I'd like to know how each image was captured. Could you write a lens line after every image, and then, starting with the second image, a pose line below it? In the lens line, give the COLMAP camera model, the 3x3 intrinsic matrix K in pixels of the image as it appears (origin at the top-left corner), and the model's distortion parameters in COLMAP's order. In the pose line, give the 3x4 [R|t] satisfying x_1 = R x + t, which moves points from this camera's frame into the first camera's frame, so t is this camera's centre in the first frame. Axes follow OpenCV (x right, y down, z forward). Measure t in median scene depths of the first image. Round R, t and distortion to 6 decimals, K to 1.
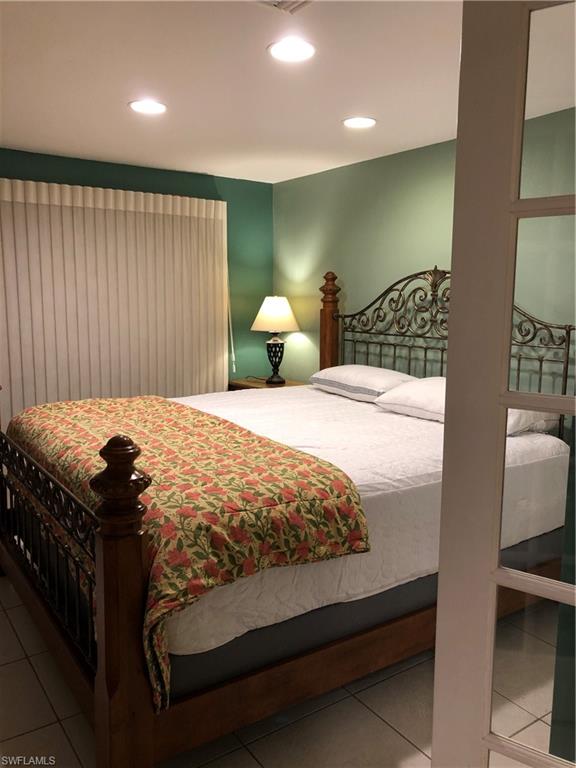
lens RADIAL K [[639.7, 0, 285.8], [0, 639.7, 389.3], [0, 0, 1]] dist [0.023711, -0.021800]
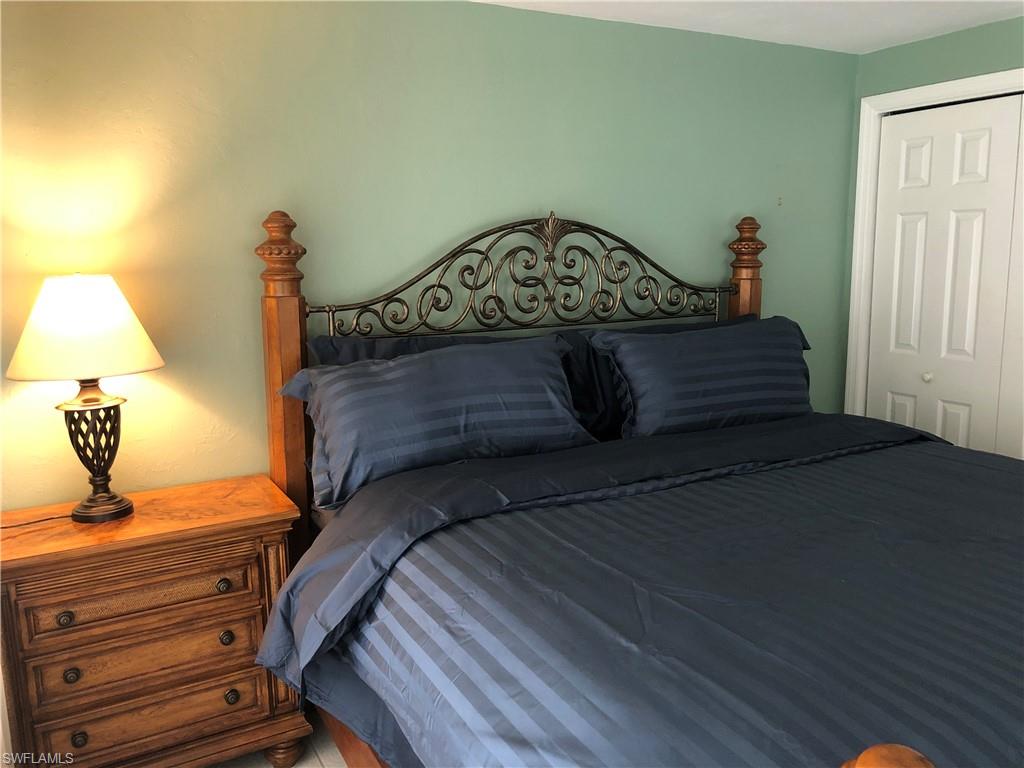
lens RADIAL K [[852.9, 0, 510.7], [0, 852.9, 384.5], [0, 0, 1]] dist [0.023711, -0.021800]
pose [[0.077270, -0.158867, 0.984272, -0.567319], [0.163209, 0.975921, 0.144707, -0.140267], [-0.983561, 0.149461, 0.101338, 0.888941]]
